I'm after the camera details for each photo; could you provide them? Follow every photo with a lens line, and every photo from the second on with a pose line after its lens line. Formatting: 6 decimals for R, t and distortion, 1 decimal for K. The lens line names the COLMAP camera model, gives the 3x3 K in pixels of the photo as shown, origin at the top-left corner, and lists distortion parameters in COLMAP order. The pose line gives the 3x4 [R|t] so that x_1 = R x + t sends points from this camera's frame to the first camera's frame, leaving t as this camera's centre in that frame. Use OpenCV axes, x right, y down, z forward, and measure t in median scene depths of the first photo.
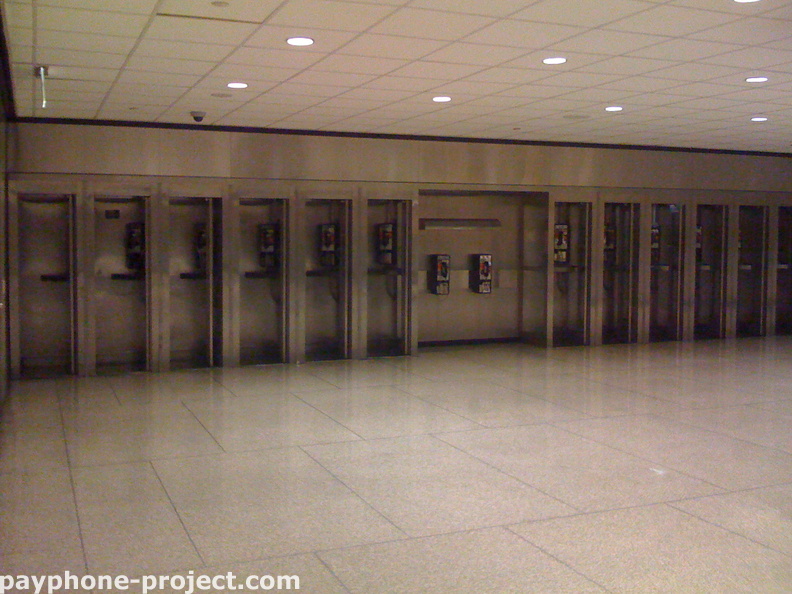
lens RADIAL K [[890.7, 0, 391.0], [0, 890.7, 282.3], [0, 0, 1]] dist [0.111222, -0.412244]
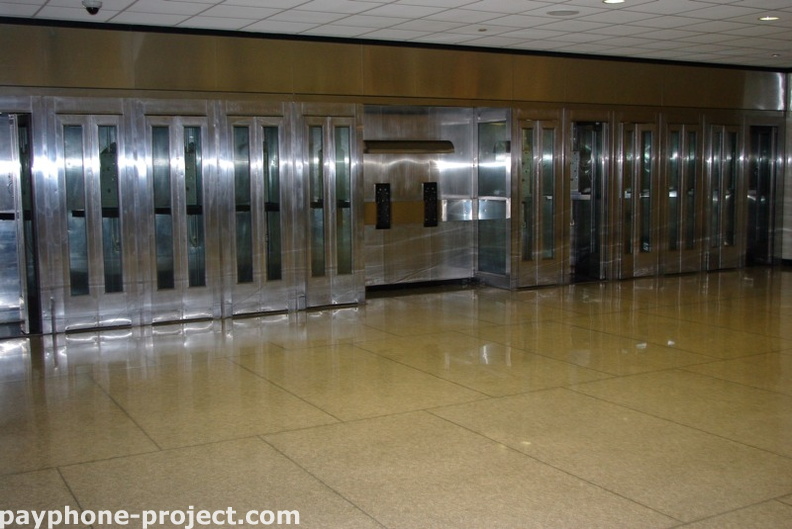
lens RADIAL K [[928.3, 0, 396.0], [0, 928.3, 264.5], [0, 0, 1]] dist [-0.025967, -0.015590]
pose [[0.992498, -0.025093, 0.119656, -0.087850], [0.019238, 0.998572, 0.049838, 0.004575], [-0.120736, -0.047162, 0.991564, 0.253593]]
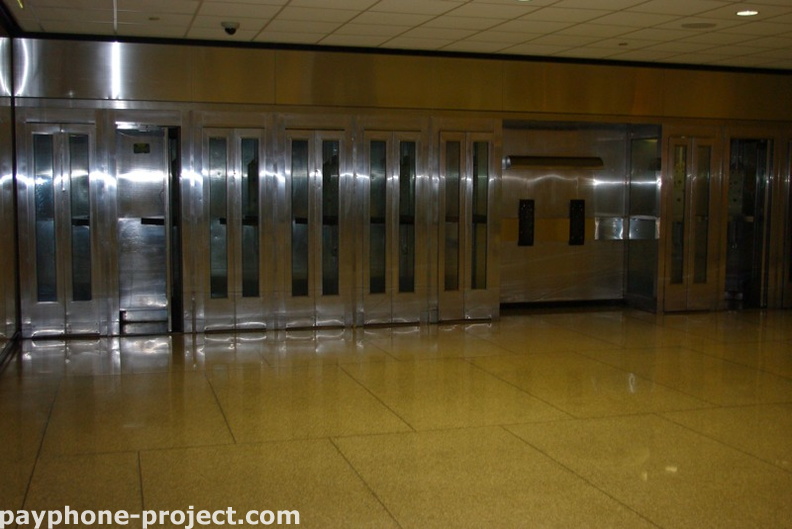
lens RADIAL K [[951.5, 0, 396.0], [0, 951.5, 264.5], [0, 0, 1]] dist [-0.026382, 0.008299]
pose [[0.995249, 0.014196, -0.096319, 0.036416], [-0.011159, 0.999426, 0.031990, 0.005942], [0.096718, -0.030764, 0.994836, 0.208961]]
